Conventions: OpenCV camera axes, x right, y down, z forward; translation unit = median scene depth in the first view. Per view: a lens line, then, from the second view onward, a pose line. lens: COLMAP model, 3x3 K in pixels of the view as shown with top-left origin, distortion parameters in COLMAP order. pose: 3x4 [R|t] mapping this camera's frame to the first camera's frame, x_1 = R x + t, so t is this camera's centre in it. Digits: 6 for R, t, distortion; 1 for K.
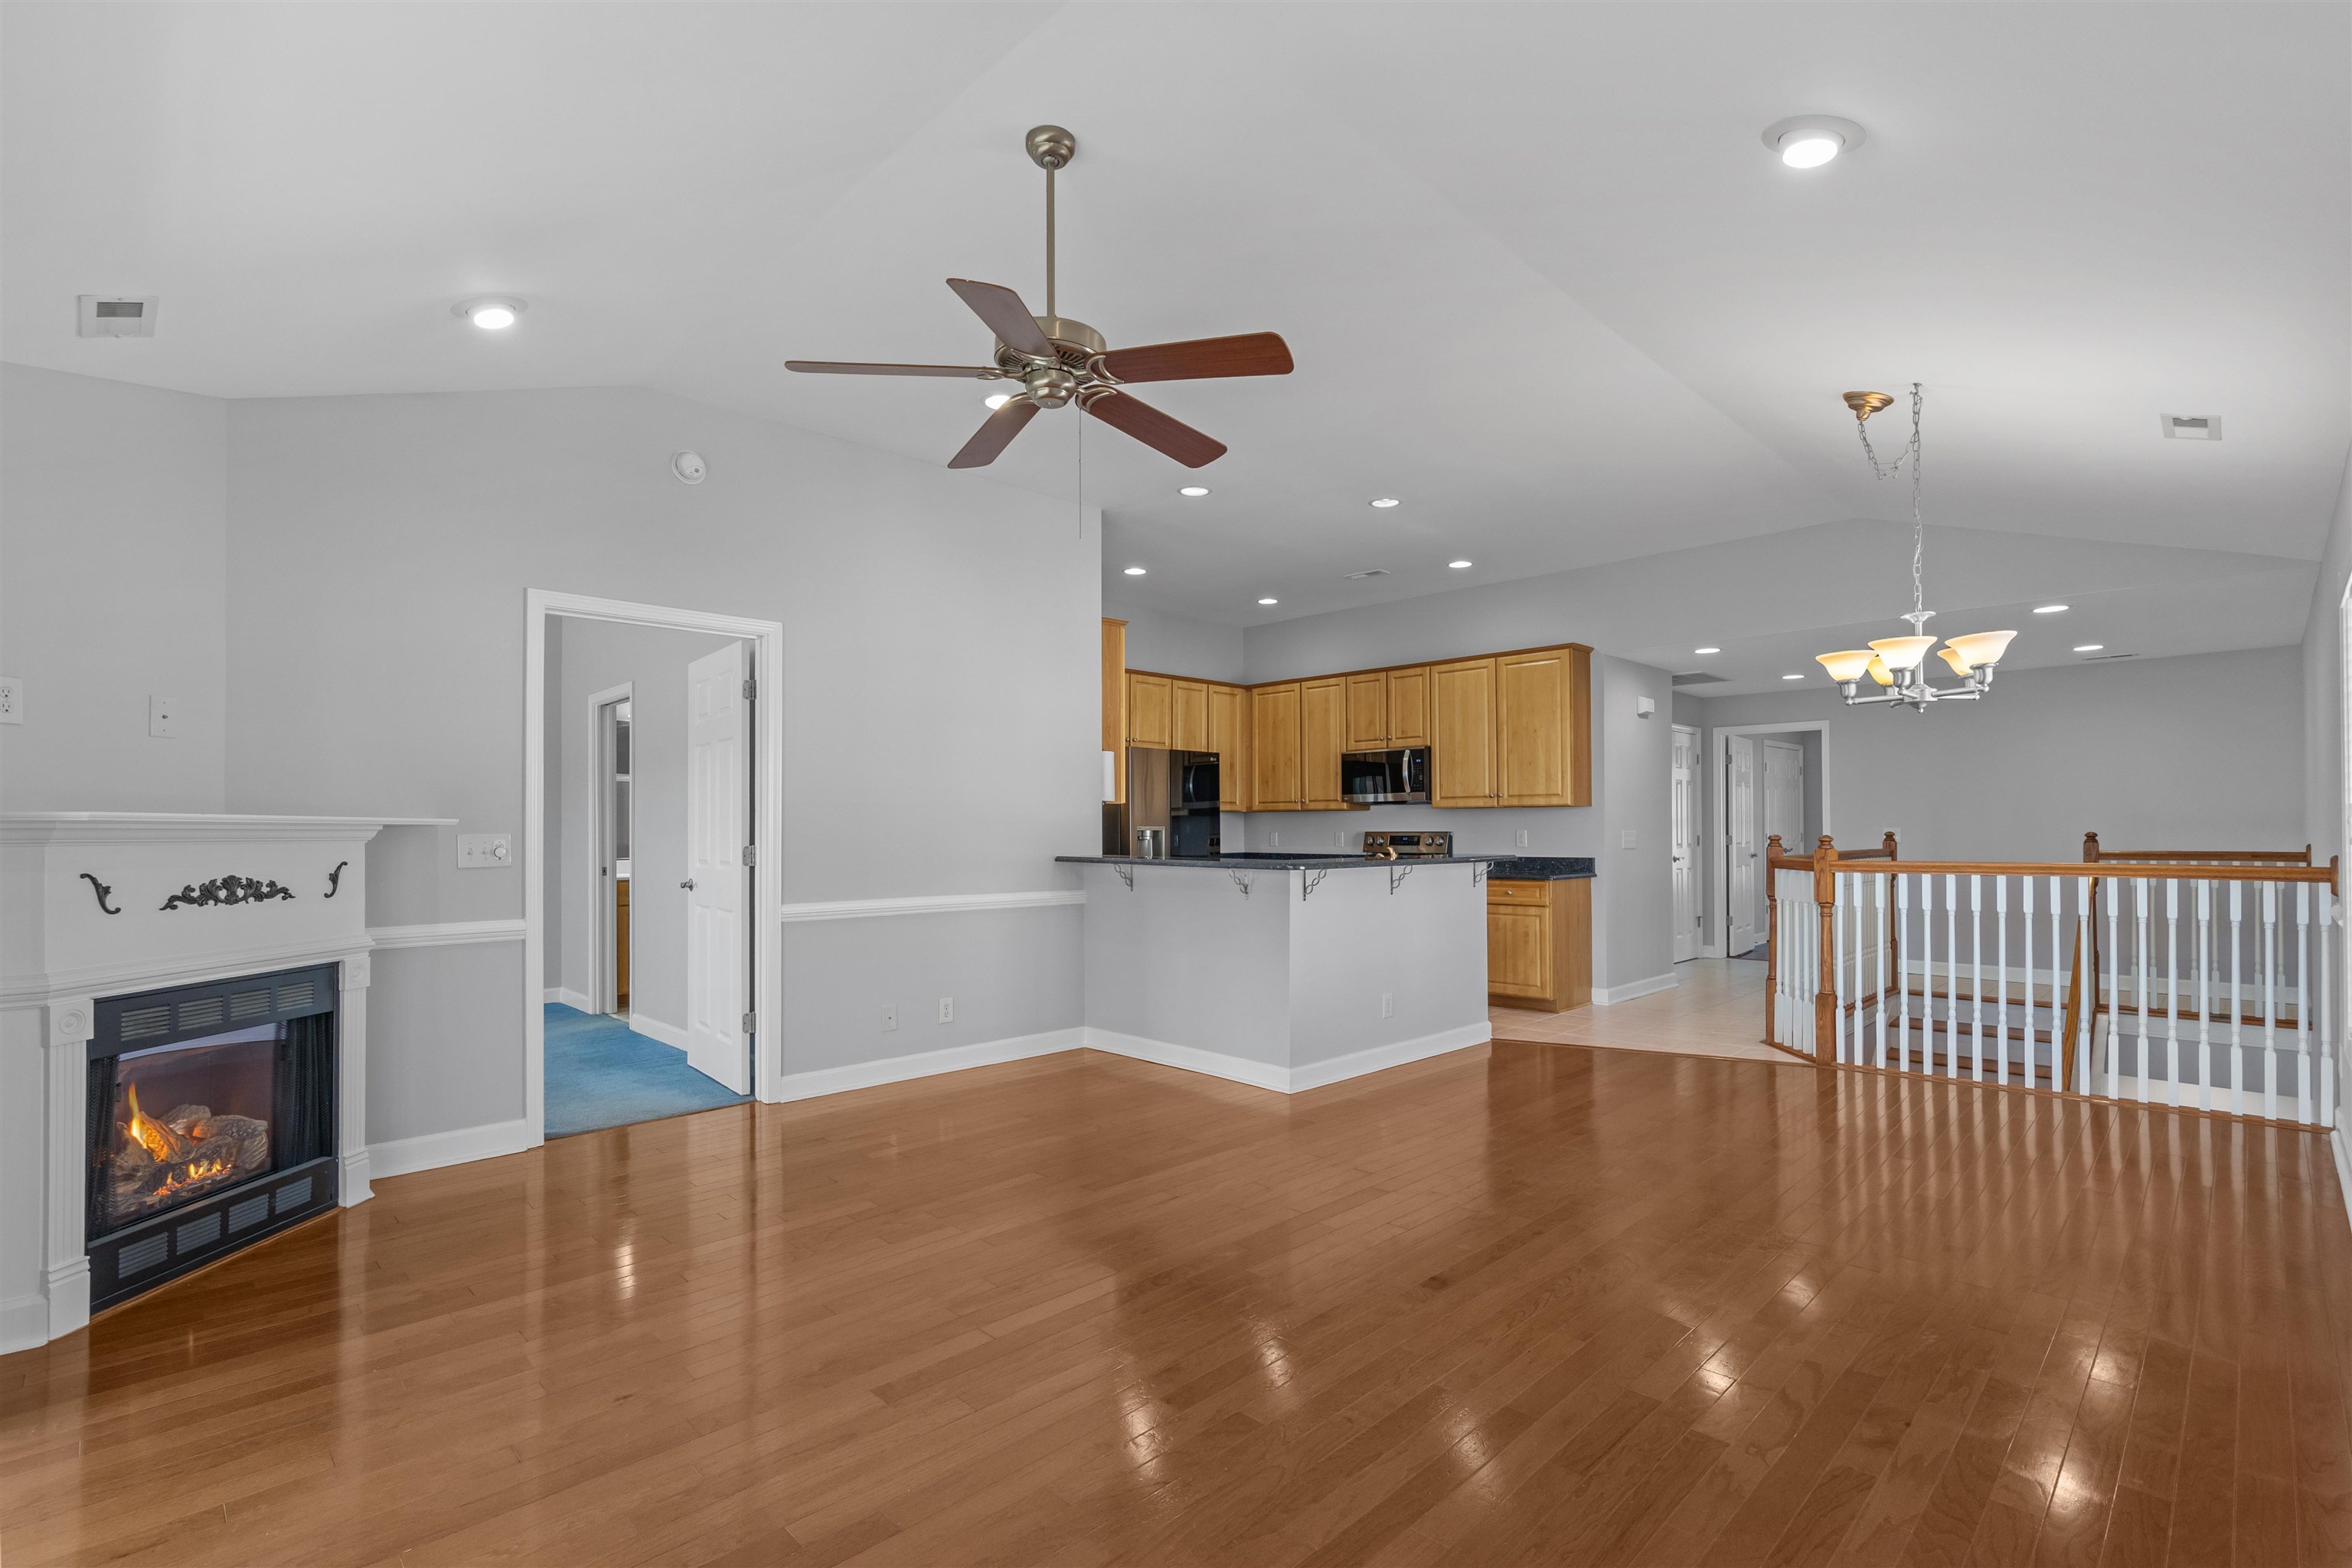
lens RADIAL K [[1072.7, 0, 1160.9], [0, 1072.7, 816.1], [0, 0, 1]] dist [-0.004932, 0.002905]
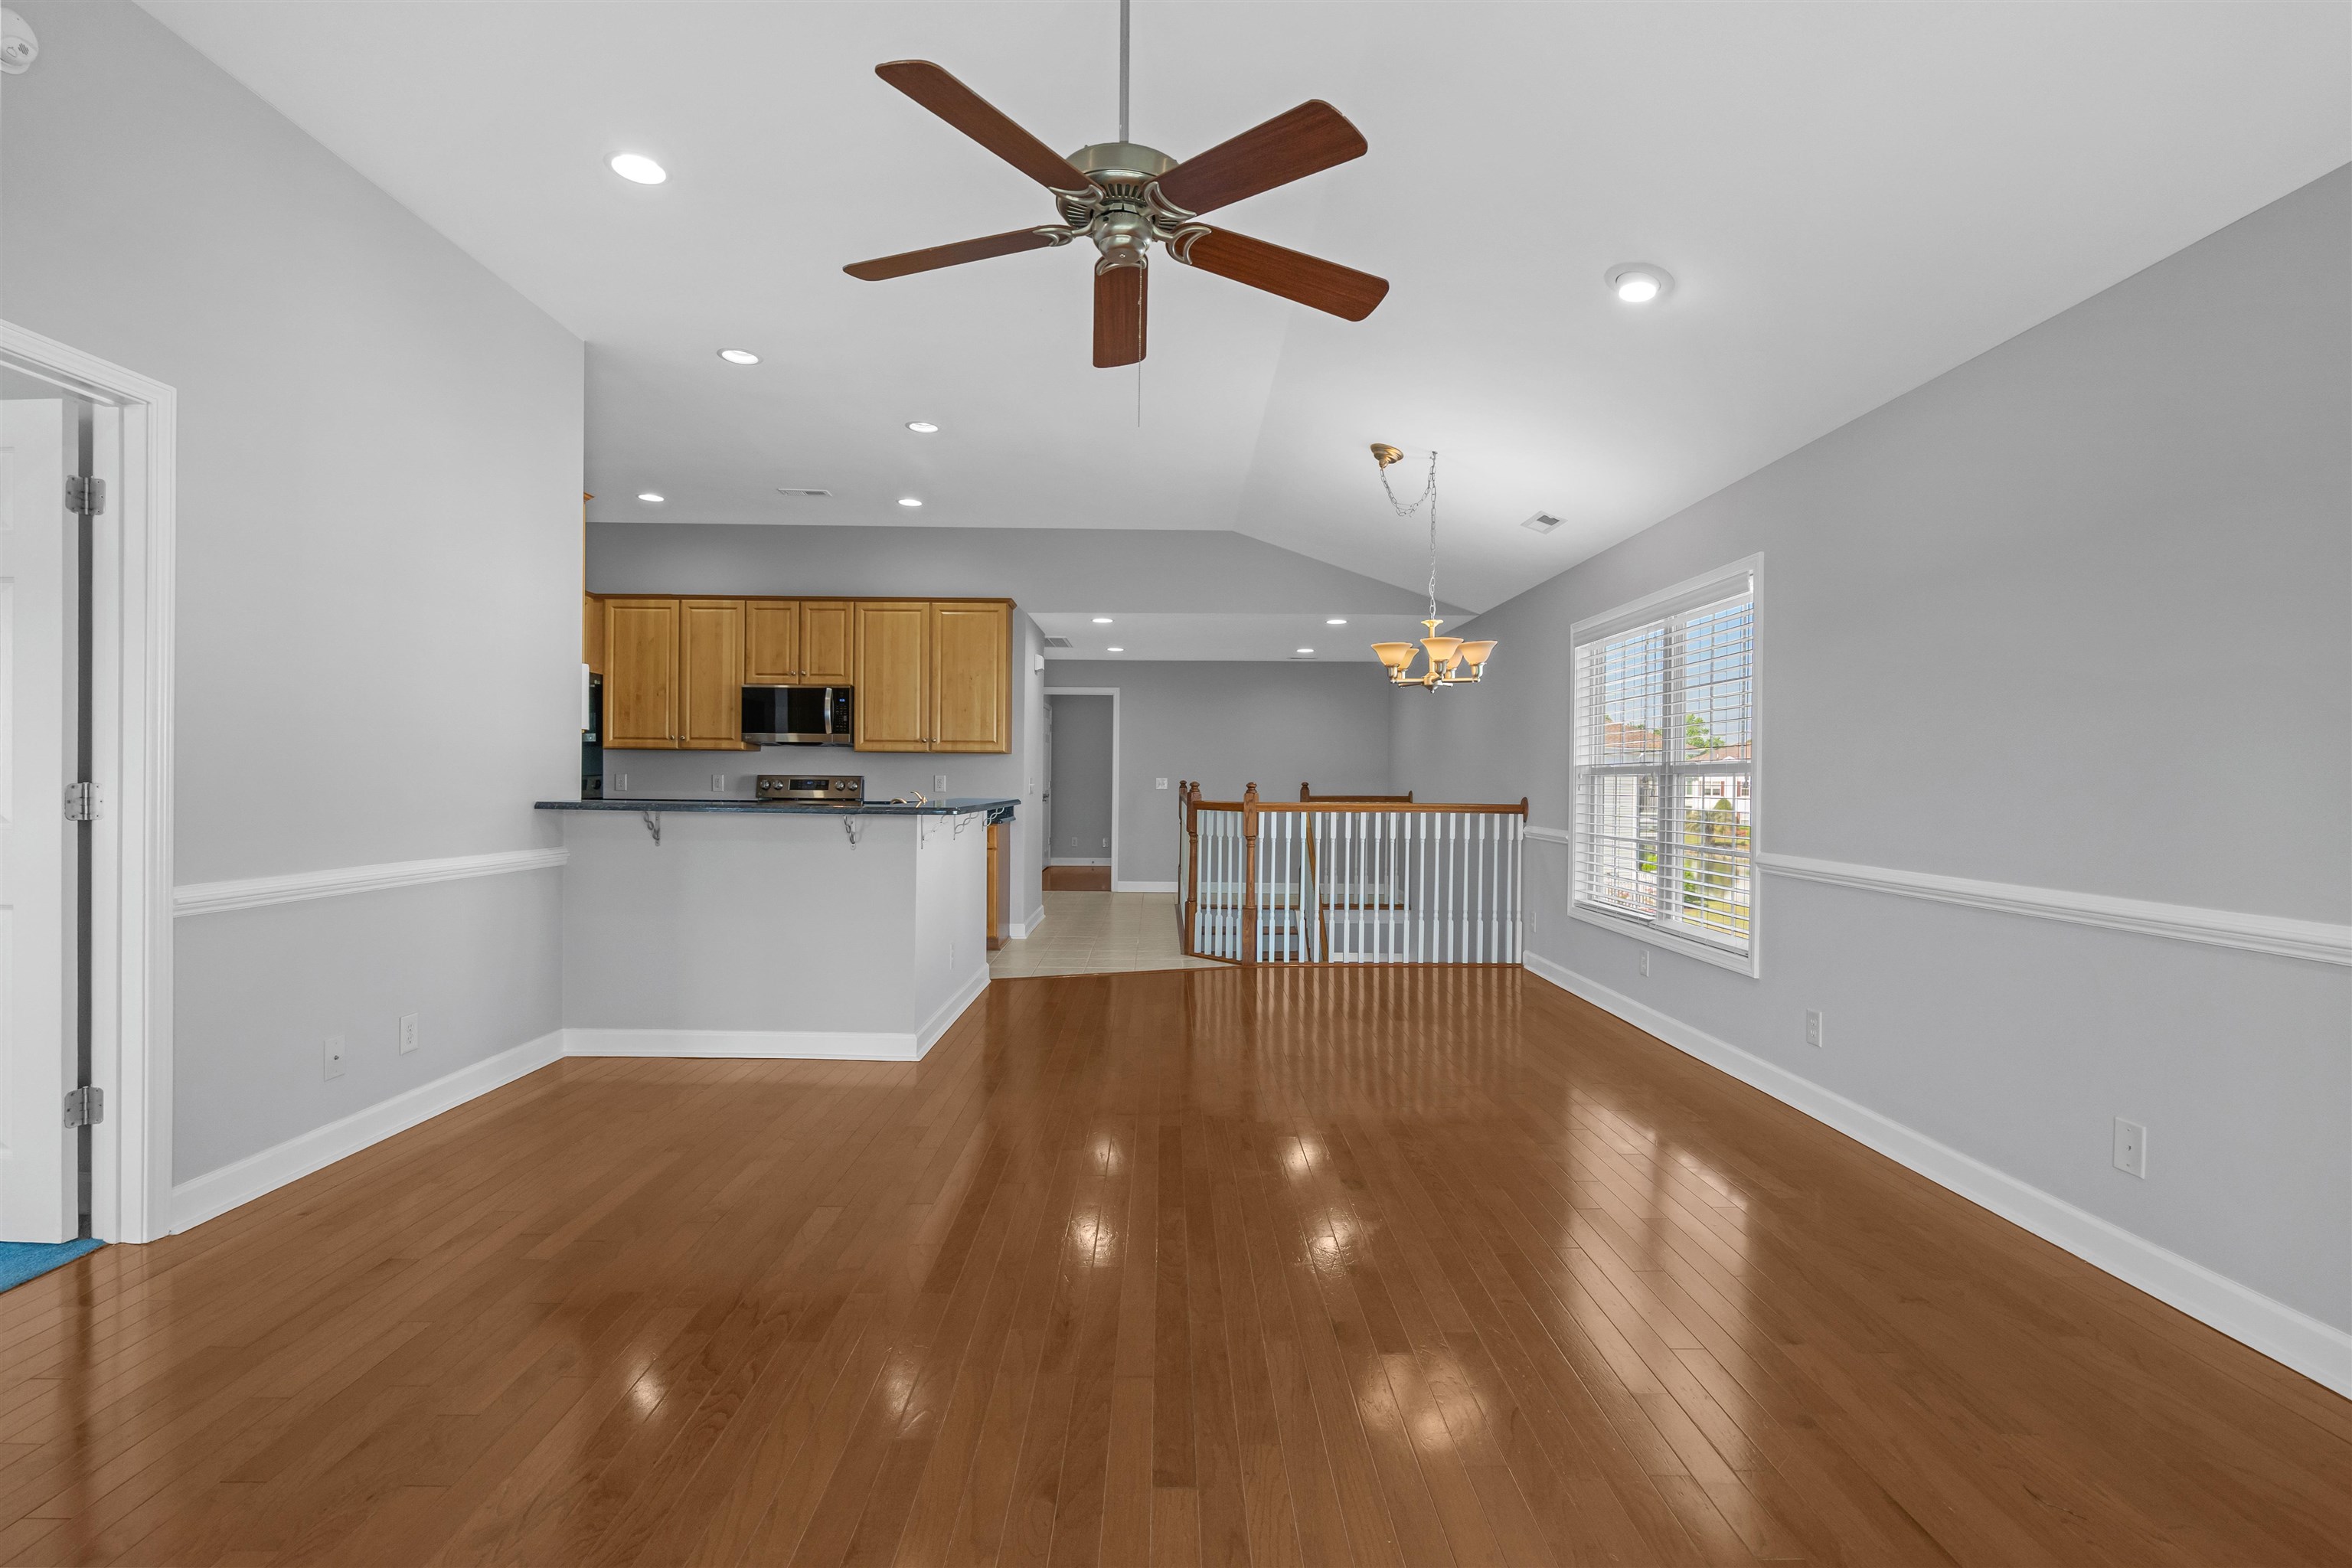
lens RADIAL K [[1072.7, 0, 1167.6], [0, 1072.7, 782.9], [0, 0, 1]] dist [-0.004932, 0.002905]
pose [[0.693165, 0.008929, 0.720724, -0.286356], [-0.021938, 0.999721, 0.008714, 0.007690], [-0.720445, -0.021852, 0.693167, 0.162974]]
